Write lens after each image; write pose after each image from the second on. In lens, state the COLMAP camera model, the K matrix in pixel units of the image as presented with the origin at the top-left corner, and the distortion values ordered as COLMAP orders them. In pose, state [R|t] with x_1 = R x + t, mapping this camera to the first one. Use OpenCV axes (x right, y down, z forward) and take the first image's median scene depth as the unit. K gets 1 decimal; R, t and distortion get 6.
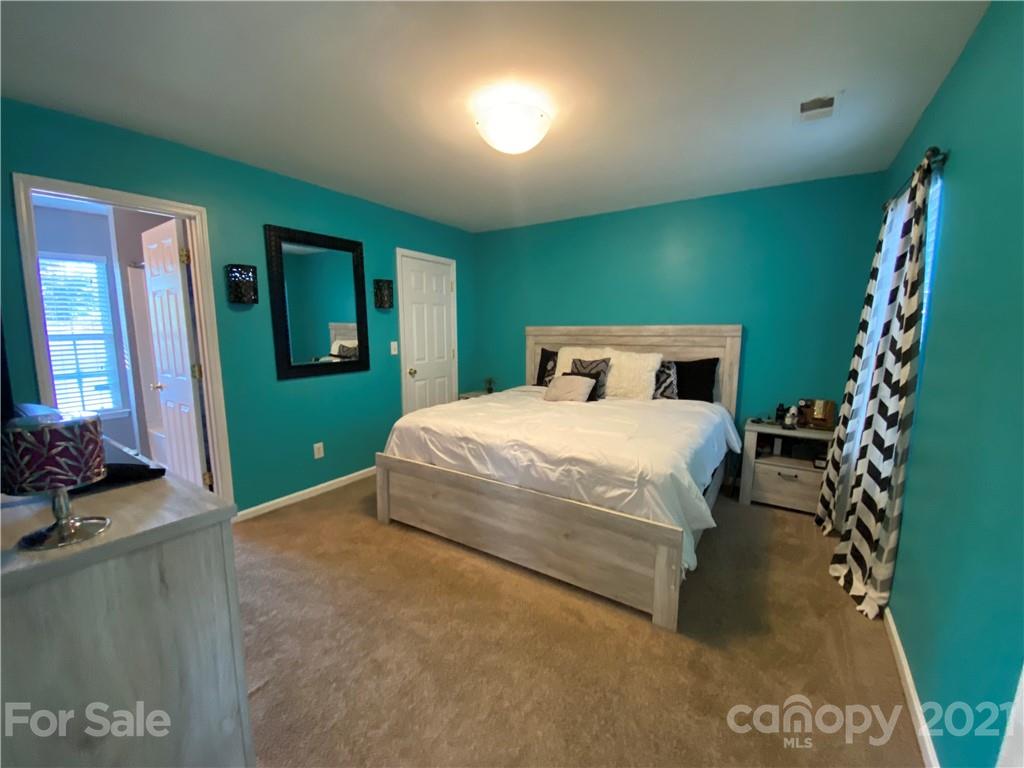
lens RADIAL K [[416.6, 0, 505.9], [0, 416.6, 381.0], [0, 0, 1]] dist [0.004203, -0.010402]
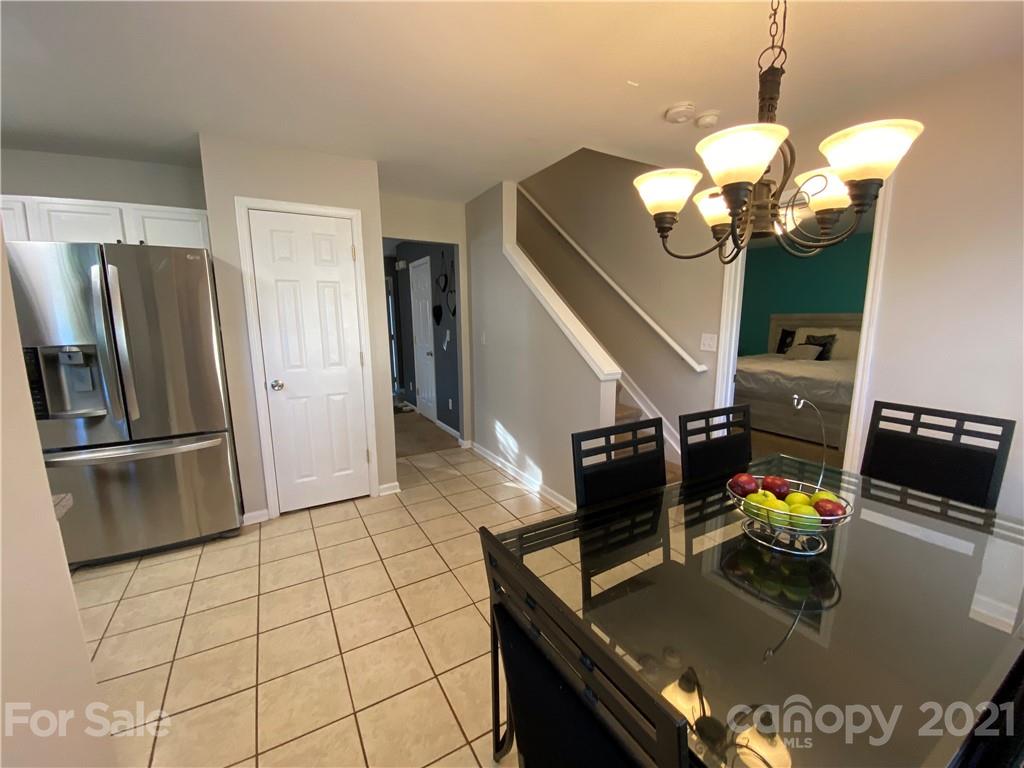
lens RADIAL K [[416.6, 0, 508.4], [0, 416.6, 382.7], [0, 0, 1]] dist [0.004203, -0.010402]
pose [[0.890366, 0.064960, -0.450588, -0.125091], [-0.049244, 0.997702, 0.046528, 0.112359], [0.452575, -0.019238, 0.891519, -0.931379]]
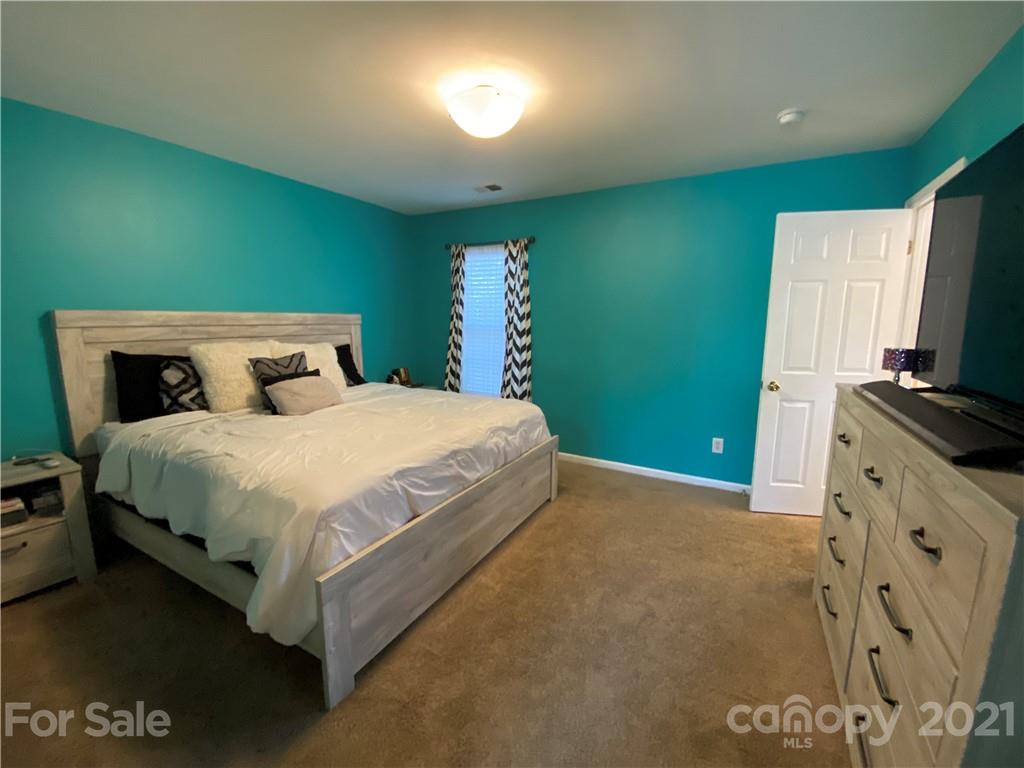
lens RADIAL K [[416.6, 0, 513.1], [0, 416.6, 390.7], [0, 0, 1]] dist [0.004203, -0.010402]
pose [[-0.099404, -0.163610, 0.981504, -0.650282], [0.116119, 0.977743, 0.174743, -0.079271], [-0.988249, 0.131342, -0.078193, 0.689019]]
